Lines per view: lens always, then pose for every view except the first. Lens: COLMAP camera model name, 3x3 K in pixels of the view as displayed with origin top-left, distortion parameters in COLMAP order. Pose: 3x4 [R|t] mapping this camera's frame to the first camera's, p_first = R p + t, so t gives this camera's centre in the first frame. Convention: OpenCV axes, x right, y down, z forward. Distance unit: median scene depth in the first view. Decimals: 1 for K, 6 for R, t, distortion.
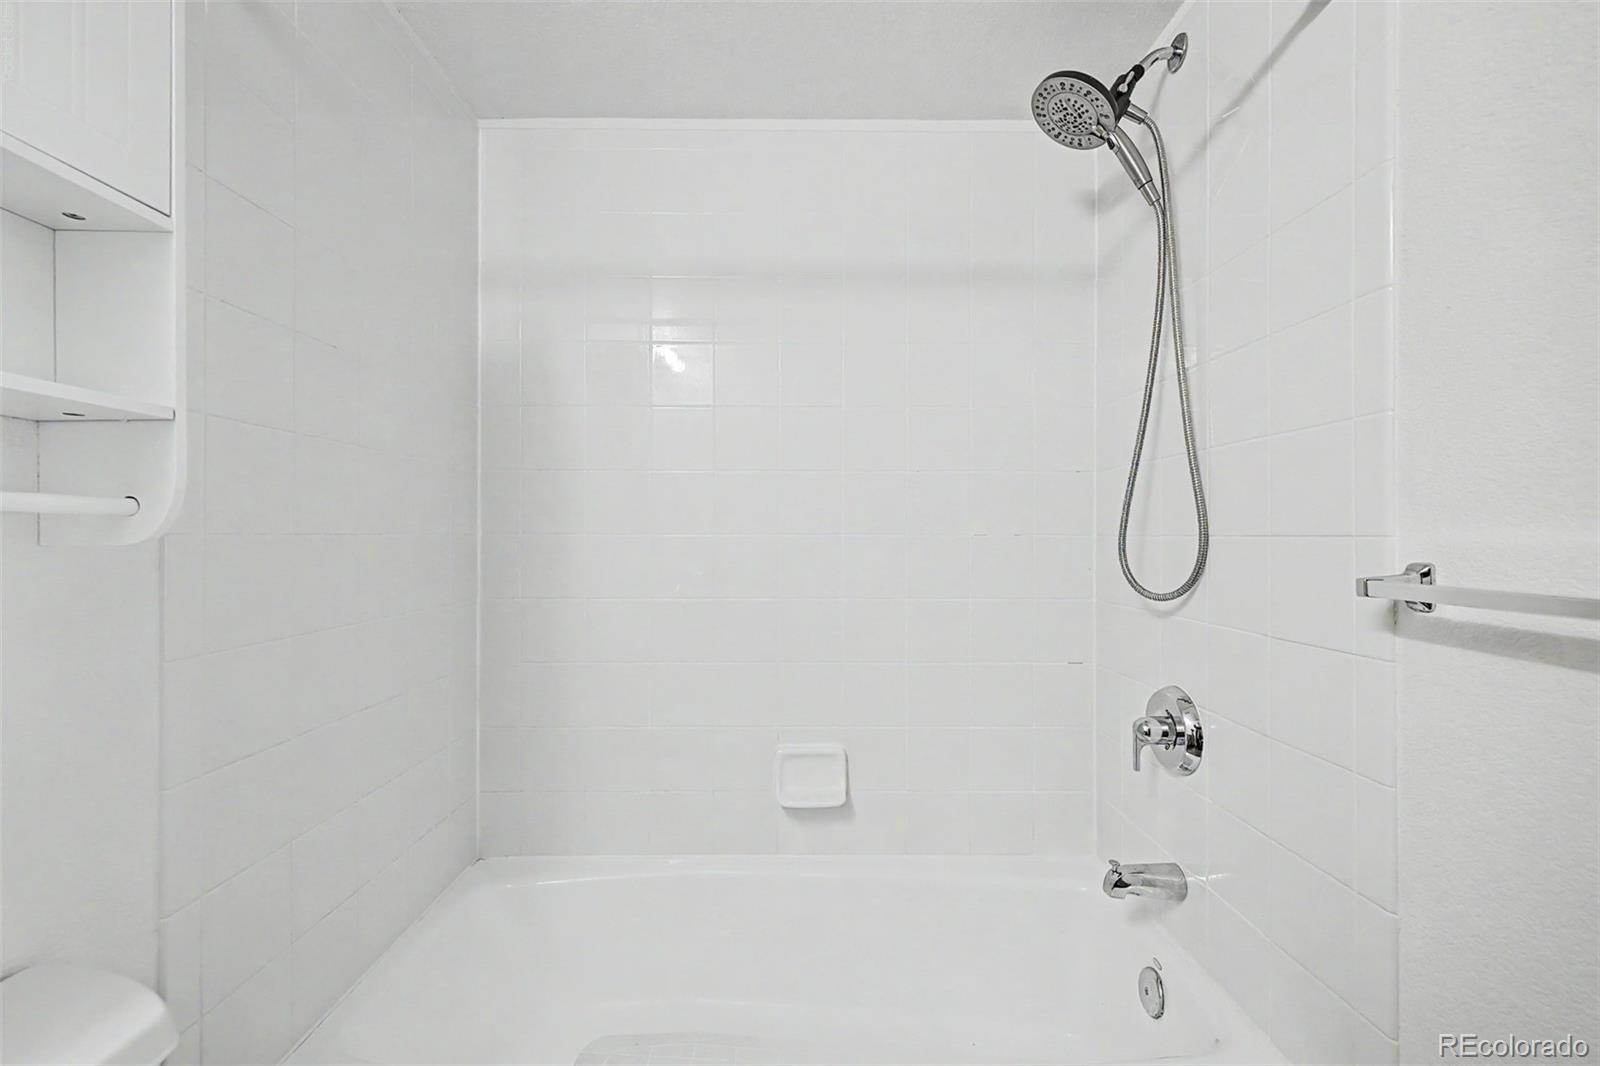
lens RADIAL K [[670.6, 0, 802.8], [0, 670.6, 537.8], [0, 0, 1]] dist [0.014457, -0.005095]
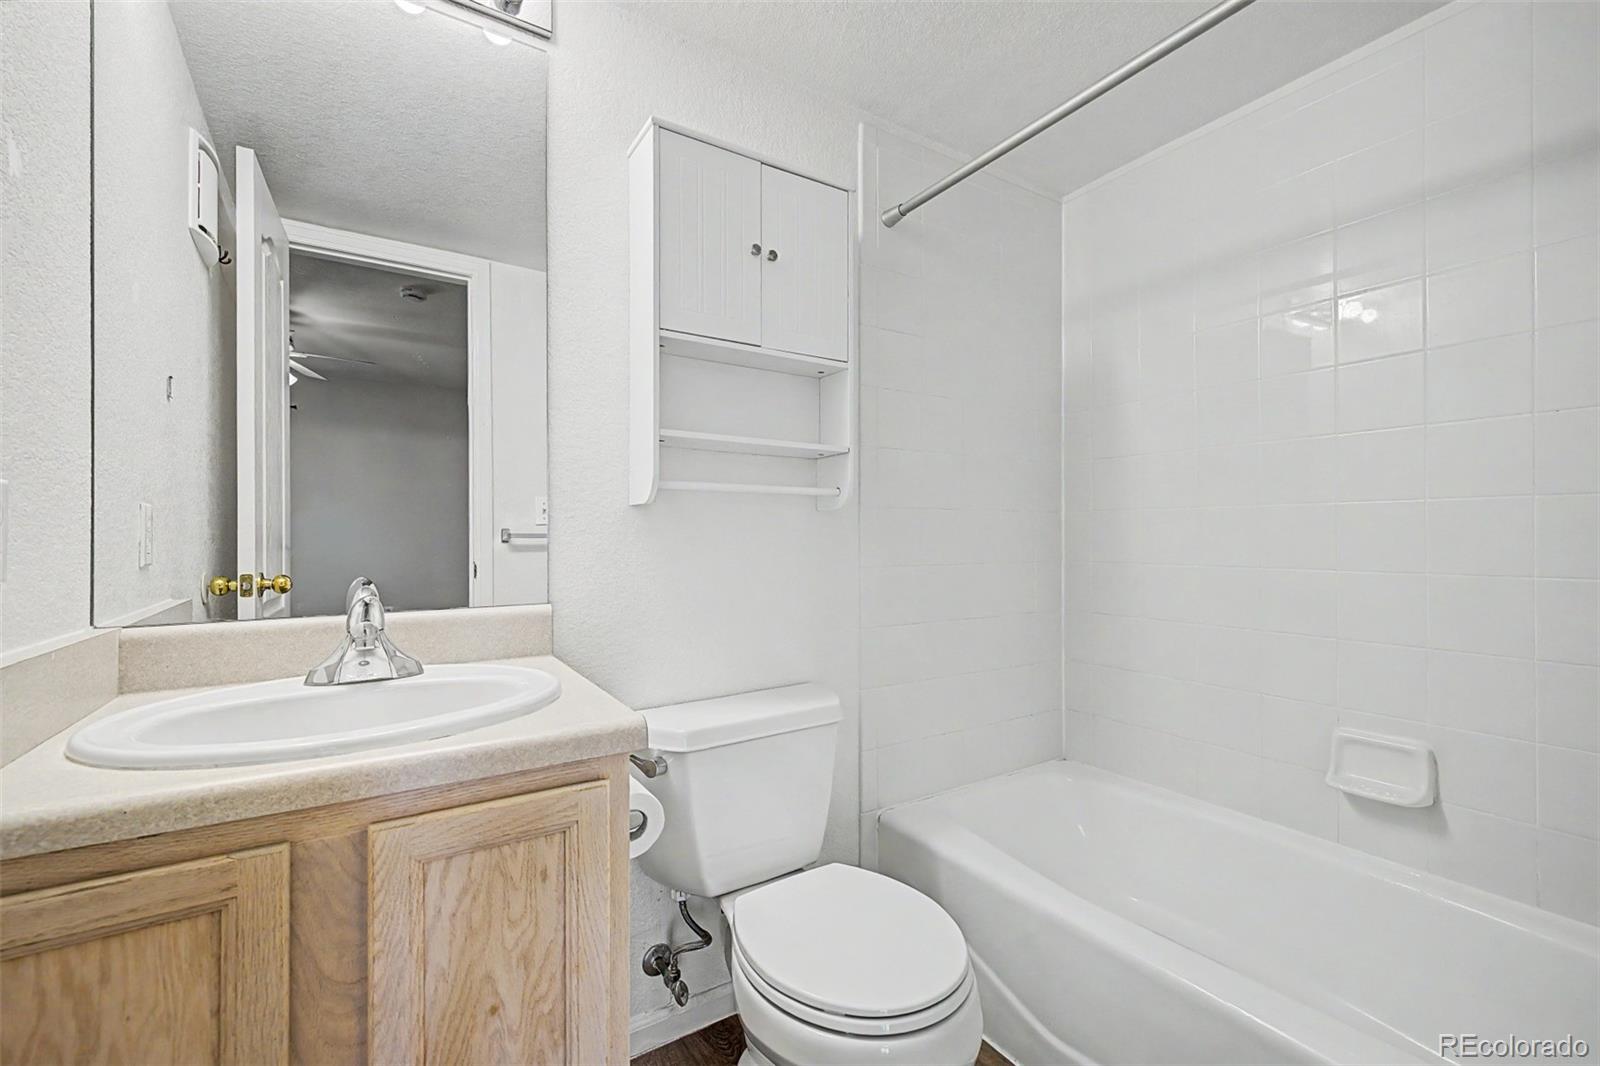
lens RADIAL K [[670.6, 0, 802.8], [0, 670.6, 537.8], [0, 0, 1]] dist [0.014457, -0.005095]
pose [[0.540297, -0.002137, -0.841471, 0.396492], [0.002950, 0.999995, -0.000646, 0.050701], [0.841469, -0.002133, 0.540301, -0.151403]]
